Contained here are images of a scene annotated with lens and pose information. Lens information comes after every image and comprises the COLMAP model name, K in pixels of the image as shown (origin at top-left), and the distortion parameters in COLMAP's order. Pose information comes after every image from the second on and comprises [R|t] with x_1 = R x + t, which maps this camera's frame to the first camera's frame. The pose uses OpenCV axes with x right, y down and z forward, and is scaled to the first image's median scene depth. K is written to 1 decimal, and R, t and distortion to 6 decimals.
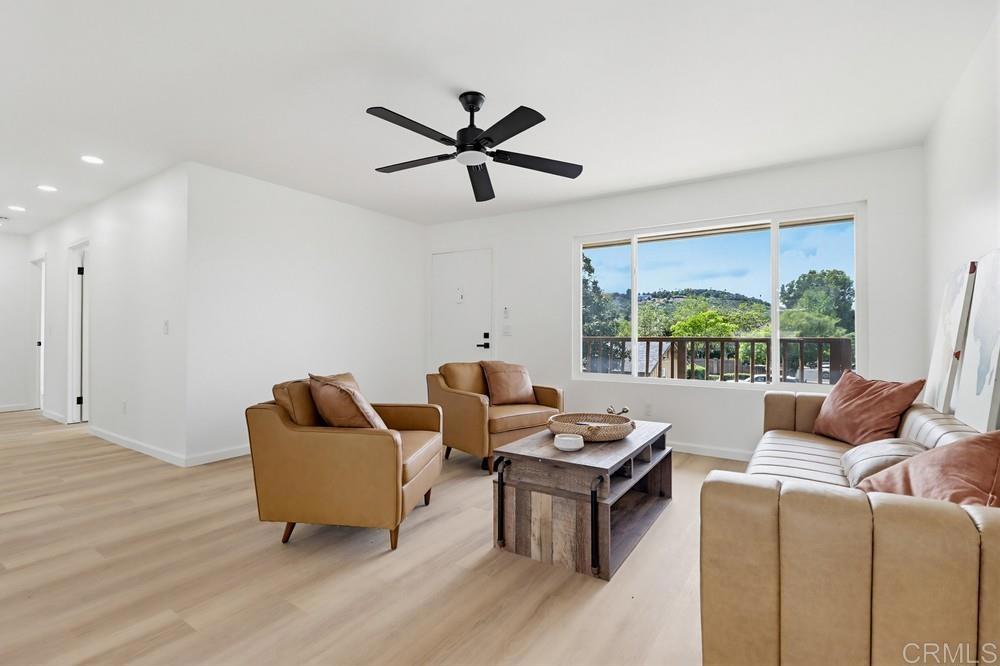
lens RADIAL K [[463.9, 0, 493.3], [0, 463.9, 330.1], [0, 0, 1]] dist [-0.002373, -0.000650]
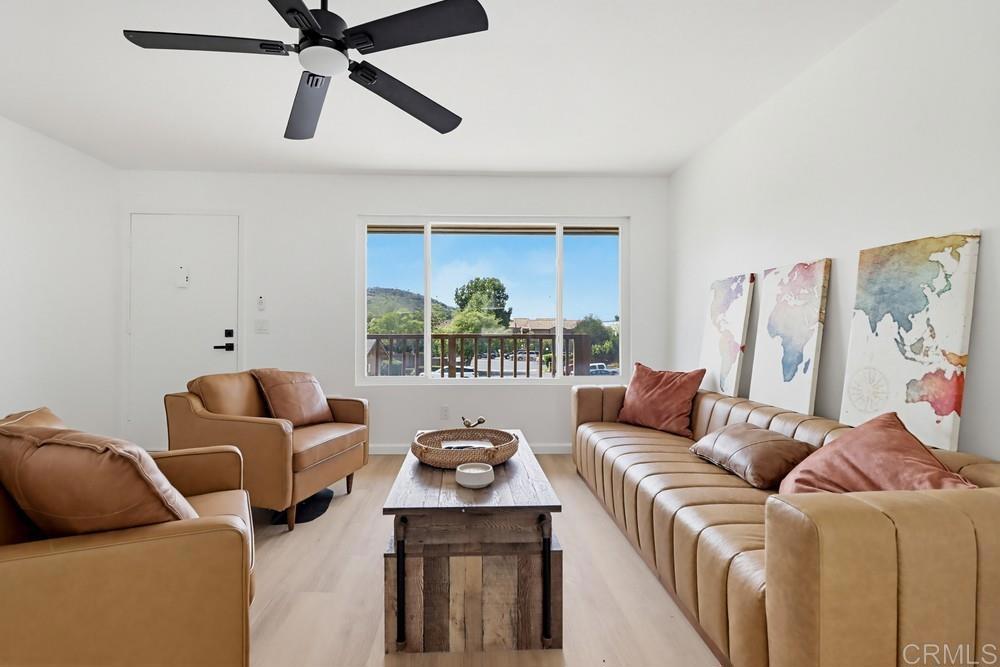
lens RADIAL K [[465.8, 0, 477.9], [0, 465.8, 328.0], [0, 0, 1]] dist [0.001667, -0.015827]
pose [[0.815213, 0.002326, 0.579157, -0.229556], [-0.004373, 0.999988, 0.002139, -0.000148], [-0.579145, -0.004276, 0.815214, 0.316986]]
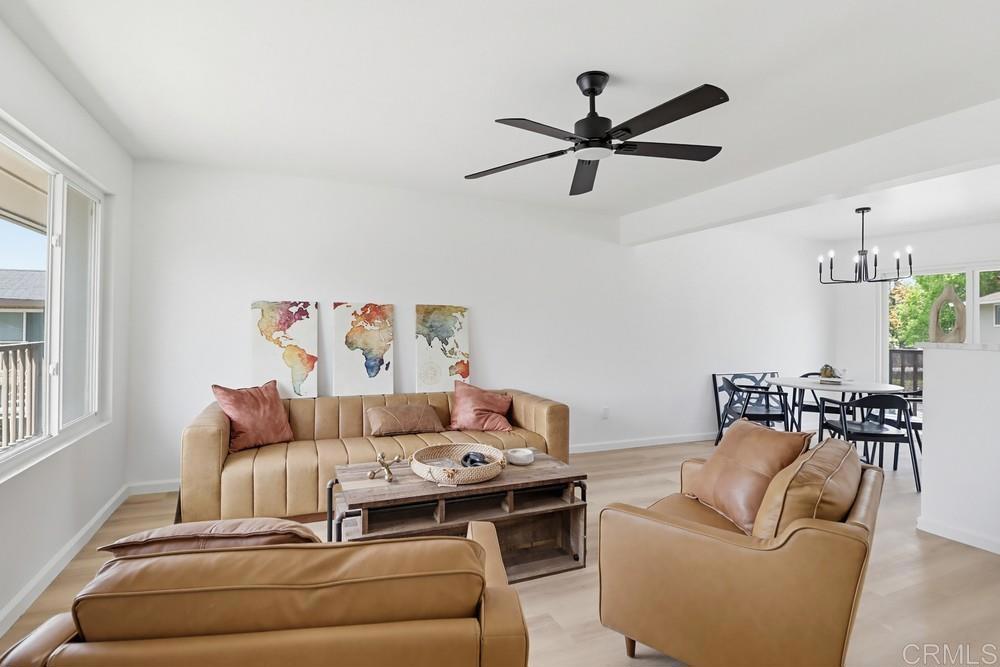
lens RADIAL K [[484.4, 0, 480.2], [0, 484.4, 317.8], [0, 0, 1]] dist [0.001069, -0.012352]
pose [[-0.824478, -0.005104, 0.565871, -0.337292], [-0.017452, 0.999713, -0.016411, -0.058201], [-0.565625, -0.023406, -0.824330, 1.655342]]
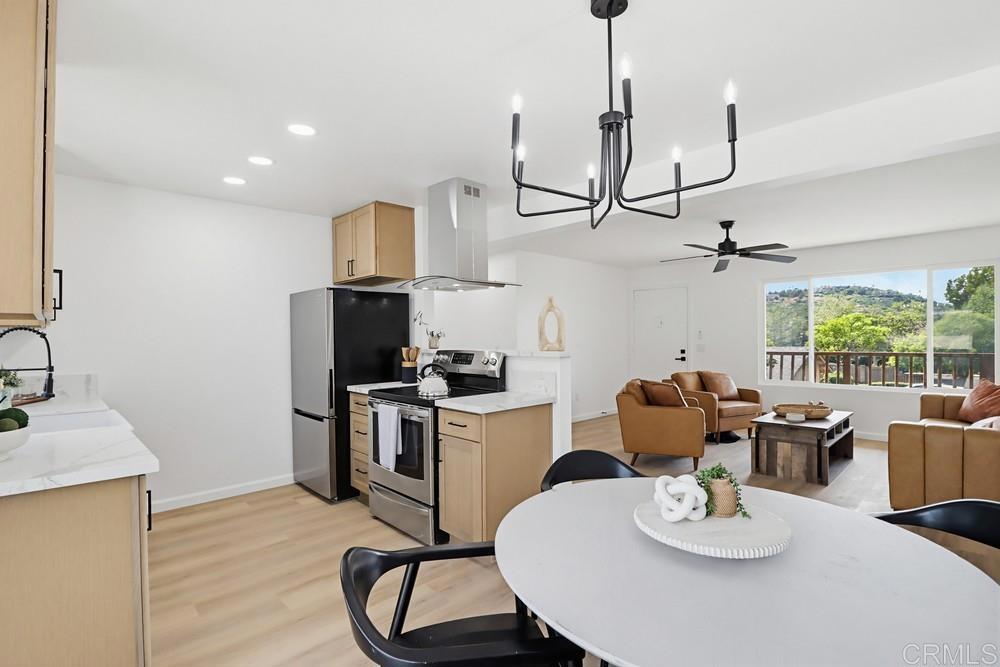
lens RADIAL K [[472.1, 0, 484.2], [0, 472.1, 345.3], [0, 0, 1]] dist [-0.002431, -0.011841]
pose [[0.974142, -0.004916, -0.225884, -0.509824], [0.009984, 0.999723, 0.021302, -0.078223], [0.225717, -0.023007, 0.973921, -0.890701]]
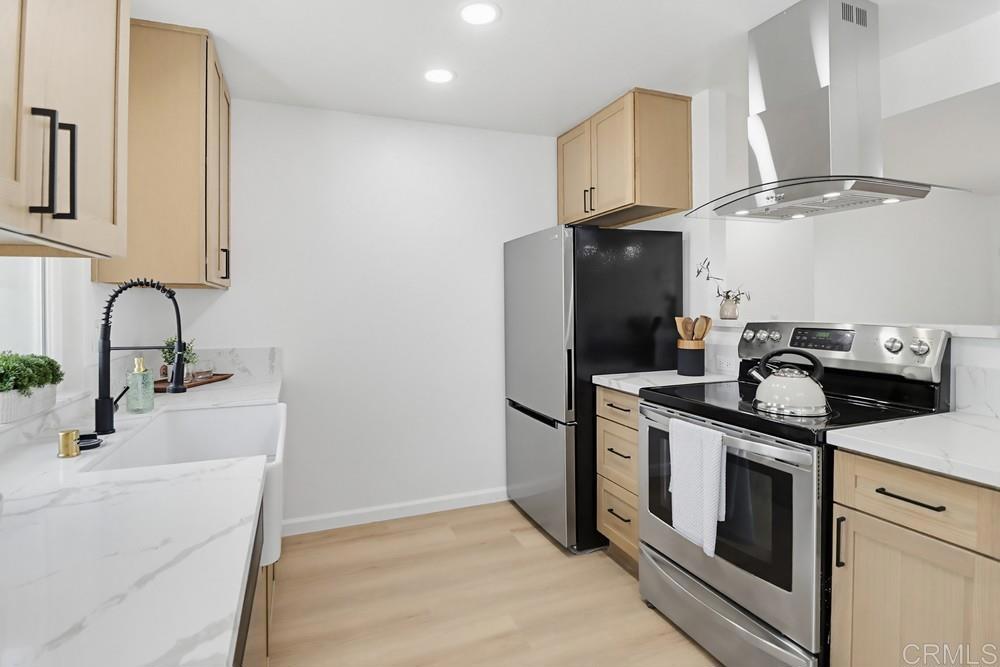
lens RADIAL K [[484.4, 0, 480.2], [0, 484.4, 317.8], [0, 0, 1]] dist [0.001069, -0.012352]
pose [[0.818673, 0.005696, -0.574231, -0.854886], [0.010946, 0.999614, 0.025522, -0.069554], [0.574155, -0.027180, 0.818295, -0.515527]]
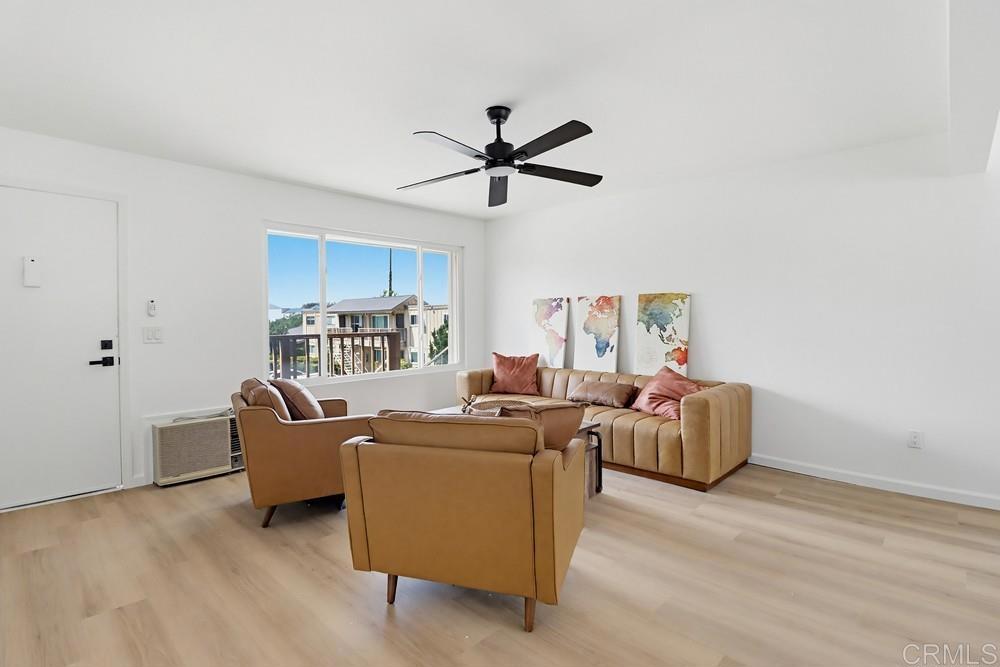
lens RADIAL K [[484.4, 0, 480.2], [0, 484.4, 317.8], [0, 0, 1]] dist [0.001069, -0.012352]
pose [[0.188325, -0.002006, 0.982105, -1.022823], [0.001682, 0.999997, 0.001720, -0.044786], [-0.982105, 0.001328, 0.188327, 0.768712]]
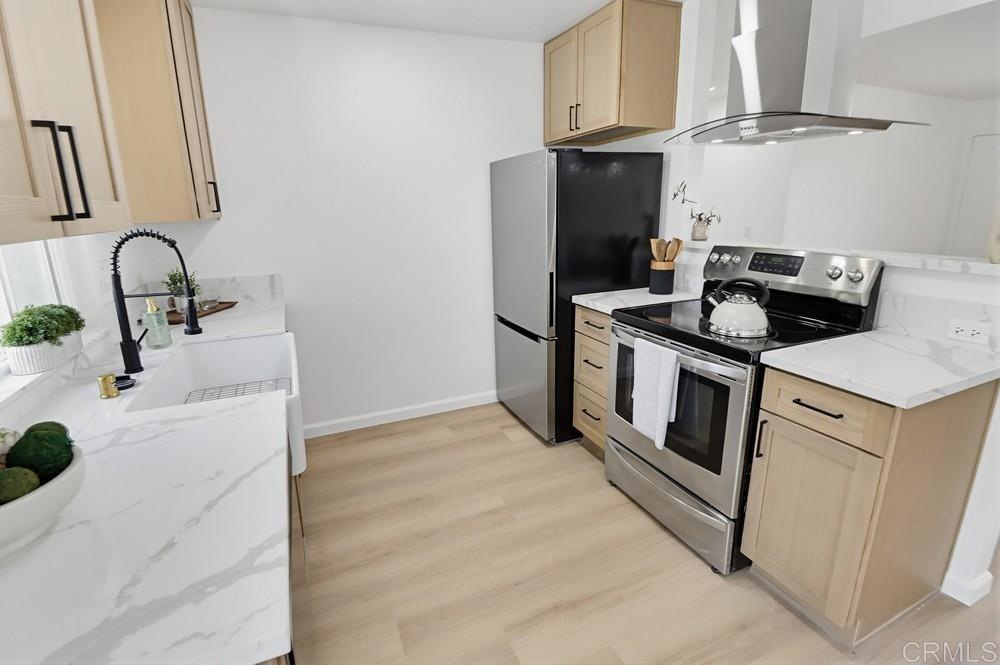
lens RADIAL K [[467.5, 0, 492.2], [0, 467.5, 337.0], [0, 0, 1]] dist [0.000176, -0.009804]
pose [[0.842587, 0.122291, -0.524491, -0.828088], [0.027378, 0.962893, 0.268491, -0.116018], [0.537863, -0.240587, 0.807973, -0.538973]]
